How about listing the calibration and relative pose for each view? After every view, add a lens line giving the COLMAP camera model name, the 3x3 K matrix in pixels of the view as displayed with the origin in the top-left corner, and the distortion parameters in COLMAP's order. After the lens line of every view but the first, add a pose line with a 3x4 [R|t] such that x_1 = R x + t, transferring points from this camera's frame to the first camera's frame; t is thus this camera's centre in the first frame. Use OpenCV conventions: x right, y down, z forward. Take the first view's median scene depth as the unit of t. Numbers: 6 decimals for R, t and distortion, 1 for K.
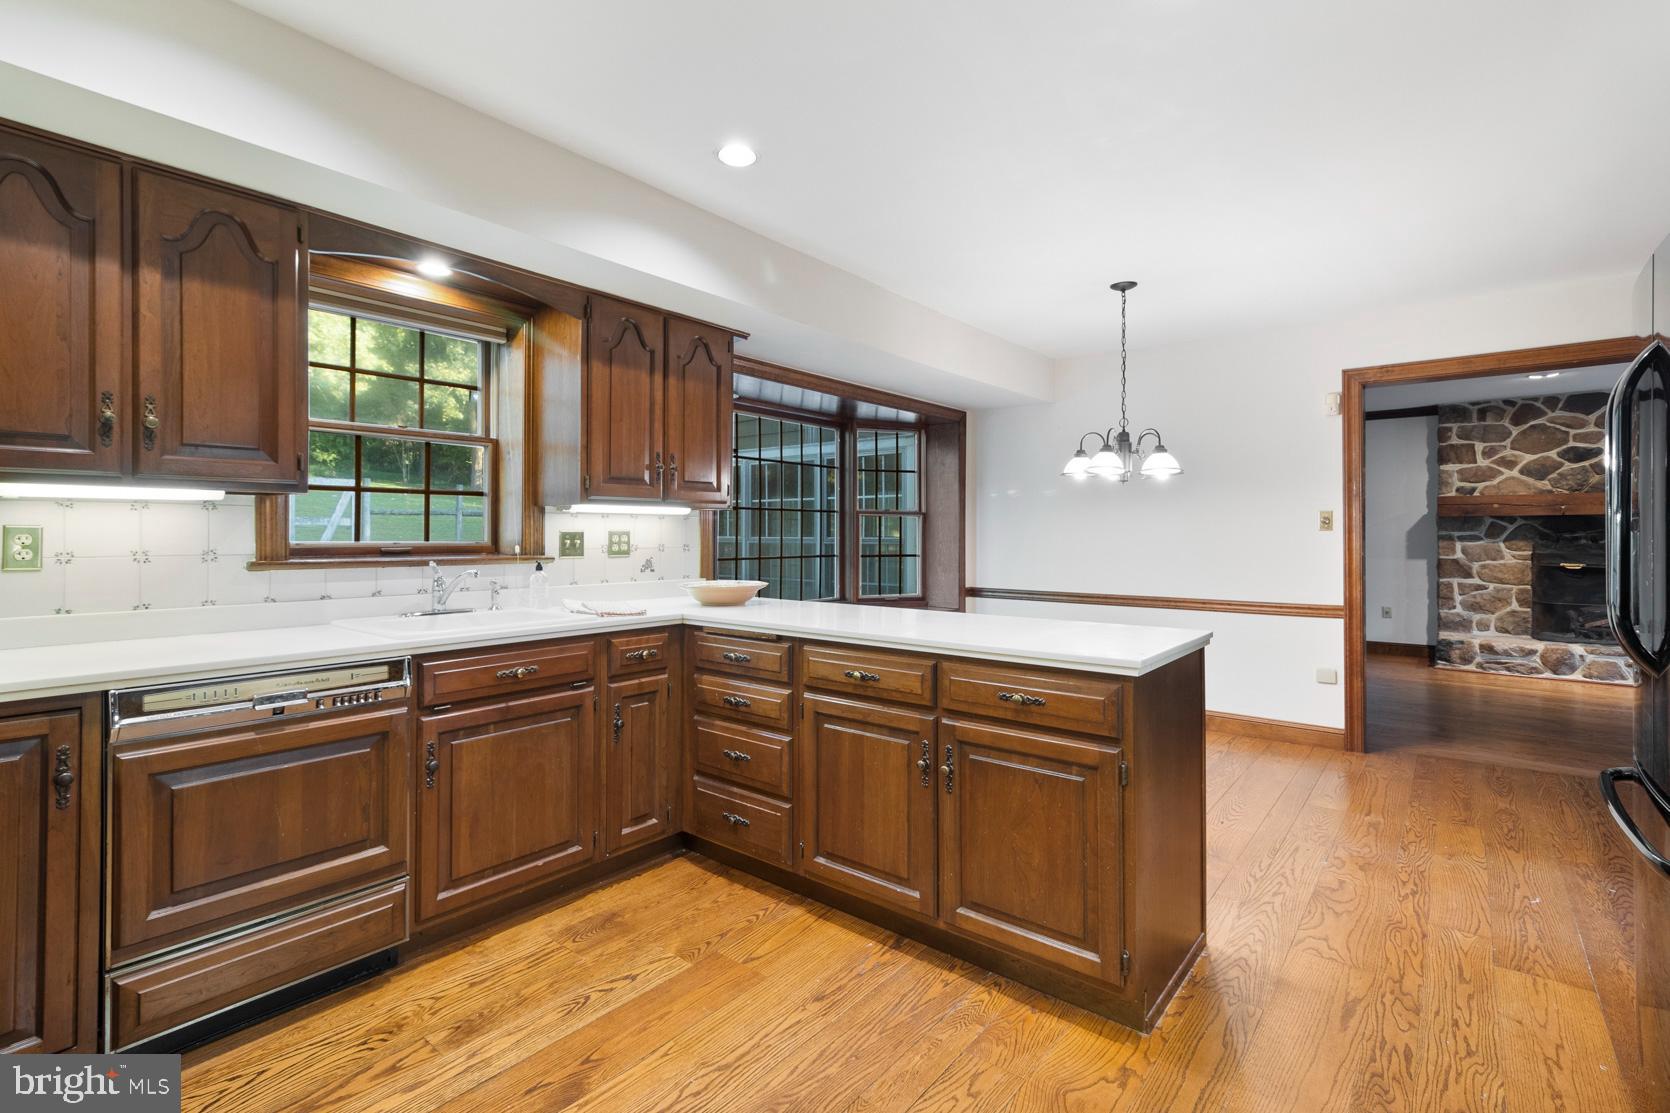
lens RADIAL K [[785.0, 0, 831.5], [0, 785.0, 528.8], [0, 0, 1]] dist [0.010710, -0.000215]
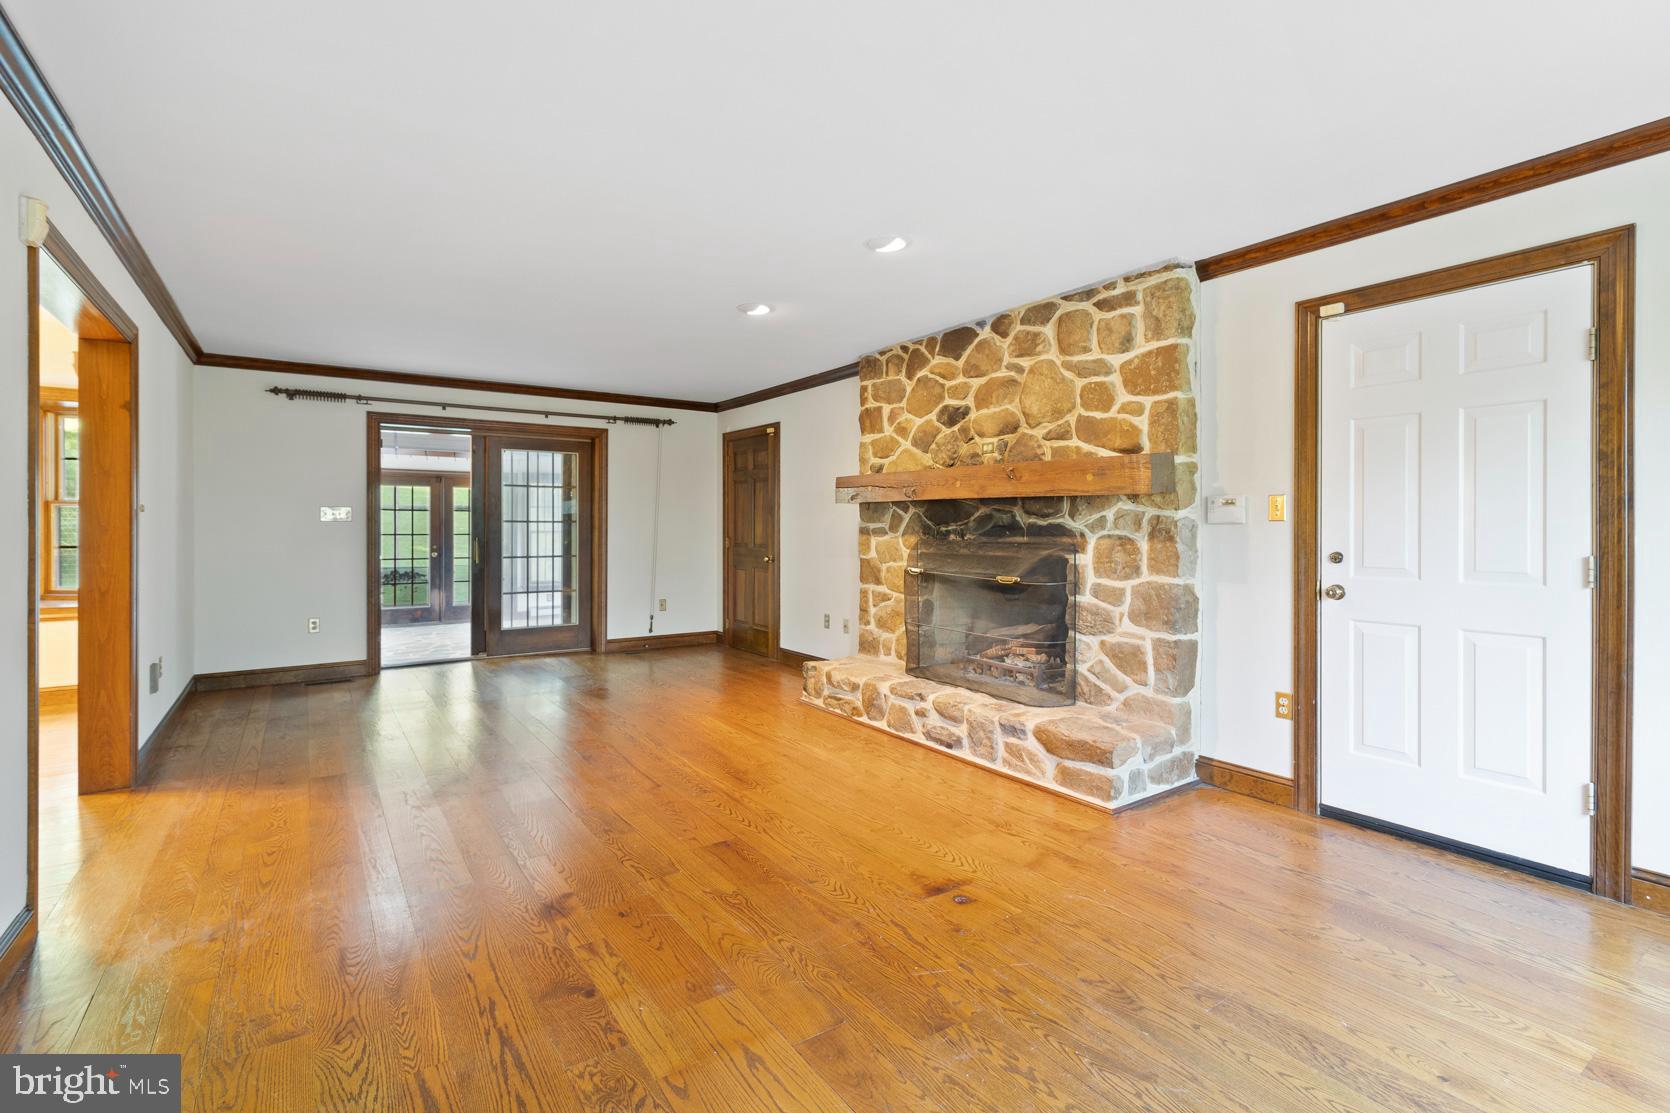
lens RADIAL K [[785.0, 0, 831.5], [0, 785.0, 528.8], [0, 0, 1]] dist [0.010710, -0.000215]
pose [[0.956758, 0.001025, -0.290883, 1.000227], [0.002816, 0.999914, 0.012787, -0.000807], [0.290872, -0.013054, 0.956673, 0.274747]]
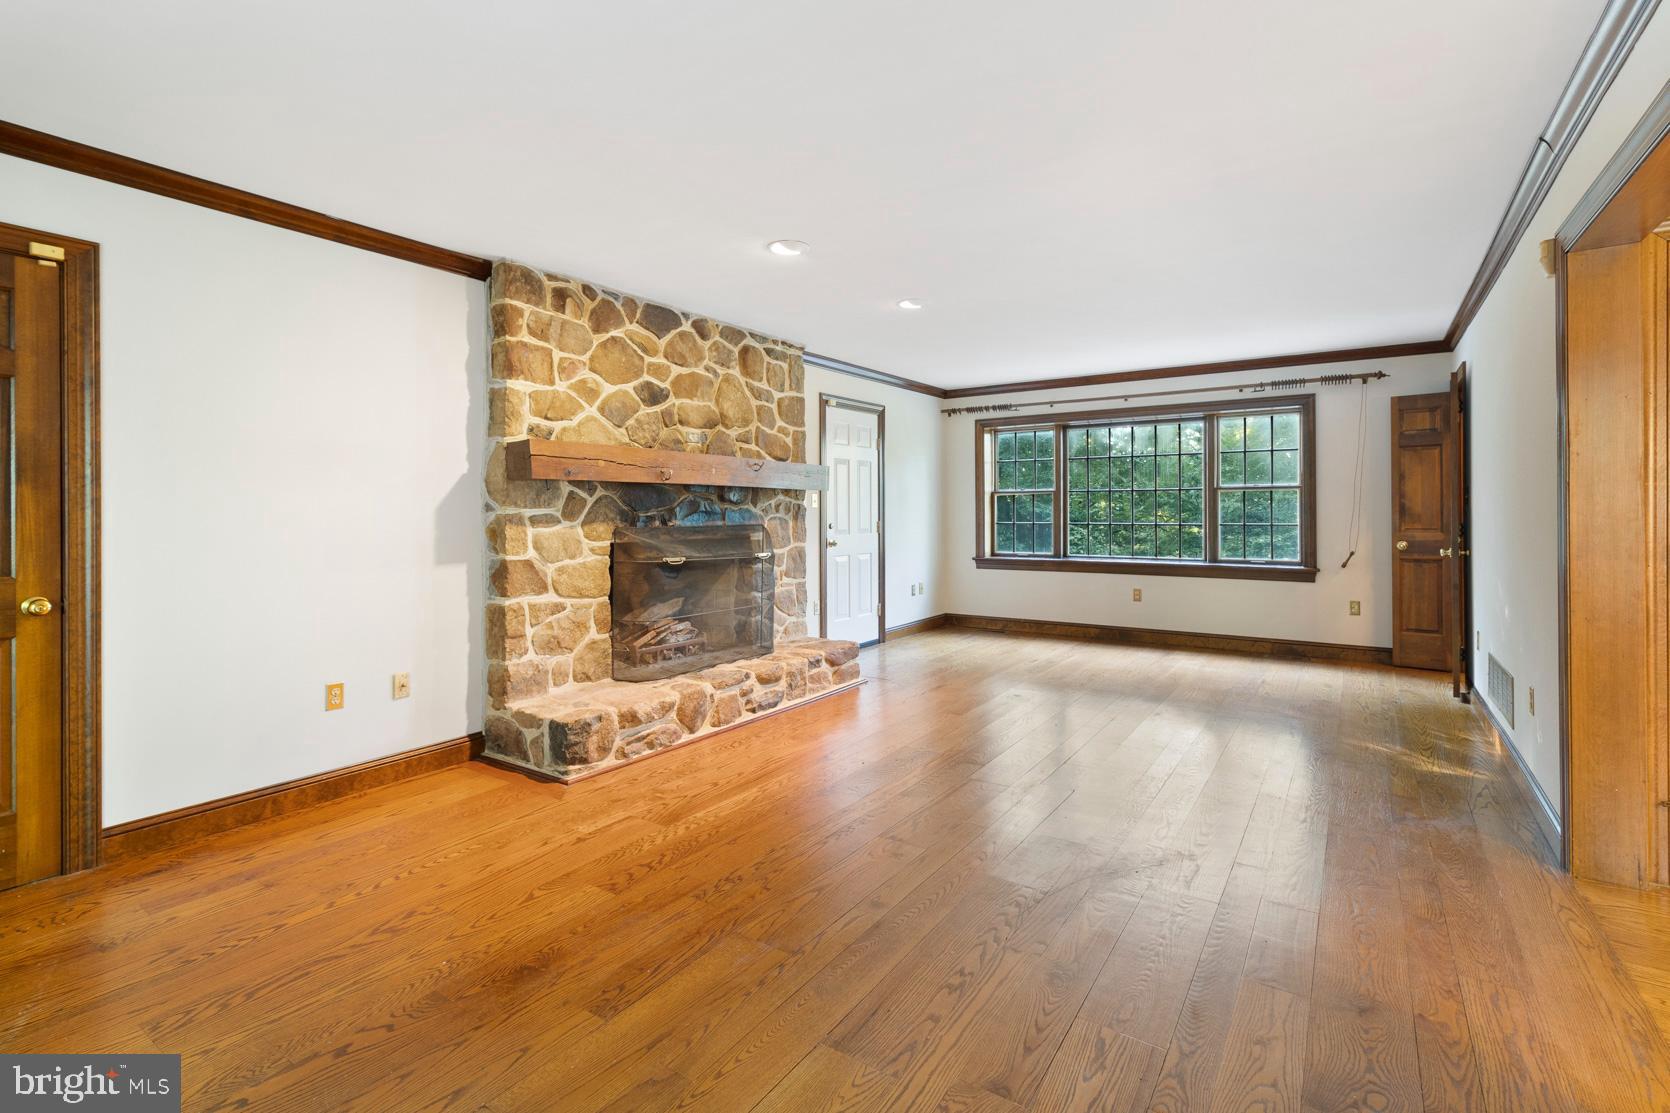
lens RADIAL K [[773.4, 0, 827.5], [0, 773.4, 510.9], [0, 0, 1]] dist [0.022781, 0.000482]
pose [[-0.076668, 0.000644, 0.997056, 0.261858], [-0.003699, 0.999993, -0.000930, 0.005297], [-0.997050, -0.003759, -0.076665, 0.861860]]
